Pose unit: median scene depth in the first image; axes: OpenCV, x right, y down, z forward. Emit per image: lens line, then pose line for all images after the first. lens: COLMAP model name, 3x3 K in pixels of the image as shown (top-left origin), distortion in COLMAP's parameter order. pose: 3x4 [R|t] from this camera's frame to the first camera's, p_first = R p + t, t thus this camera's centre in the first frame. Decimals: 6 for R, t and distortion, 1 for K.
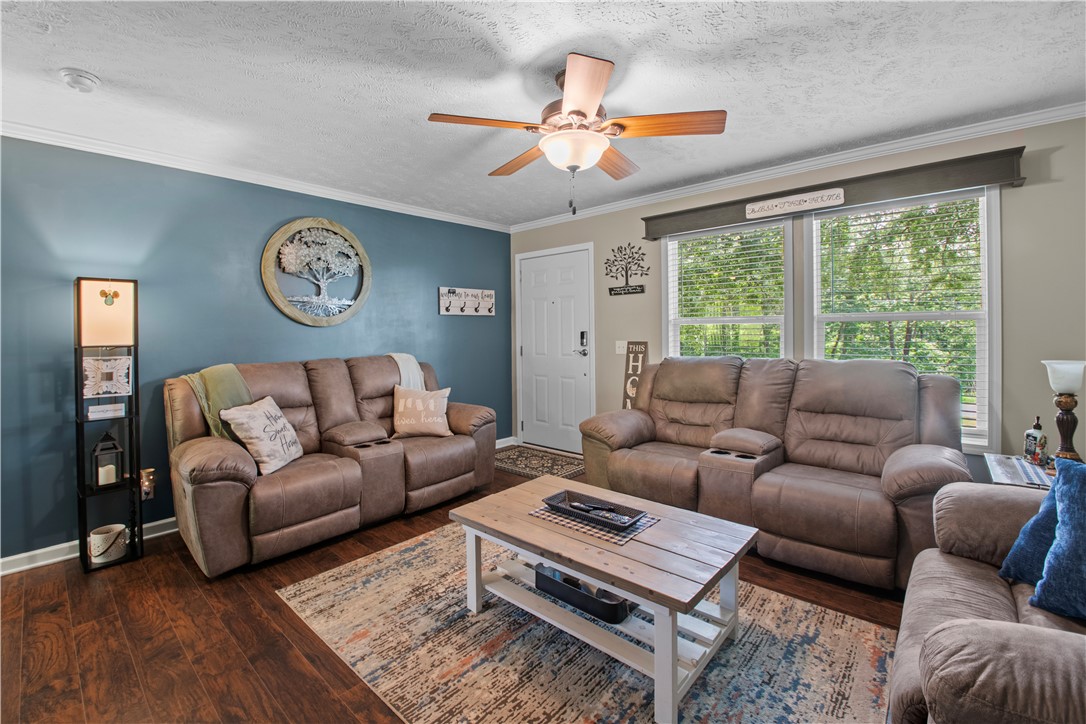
lens RADIAL K [[458.1, 0, 532.3], [0, 458.1, 333.7], [0, 0, 1]] dist [-0.001514, -0.000219]
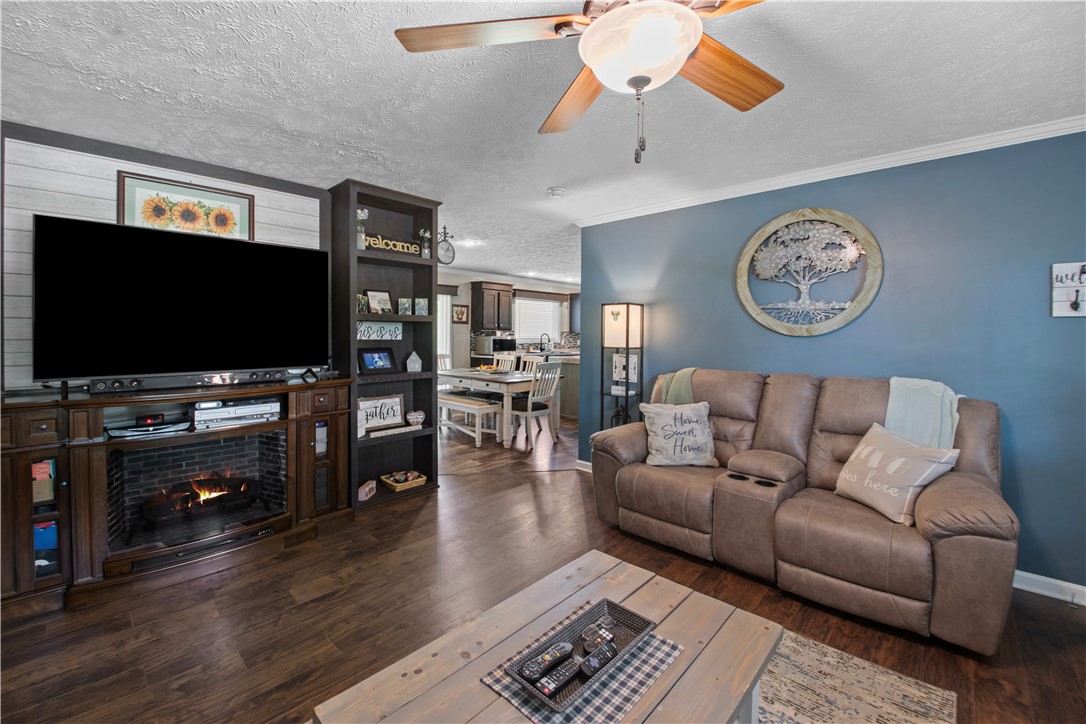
lens RADIAL K [[458.1, 0, 532.5], [0, 458.1, 338.4], [0, 0, 1]] dist [-0.001514, -0.000219]
pose [[-0.019824, 0.032677, -0.999269, 0.425133], [-0.010578, 0.999403, 0.032891, -0.035501], [0.999748, 0.011222, -0.019466, 0.533926]]
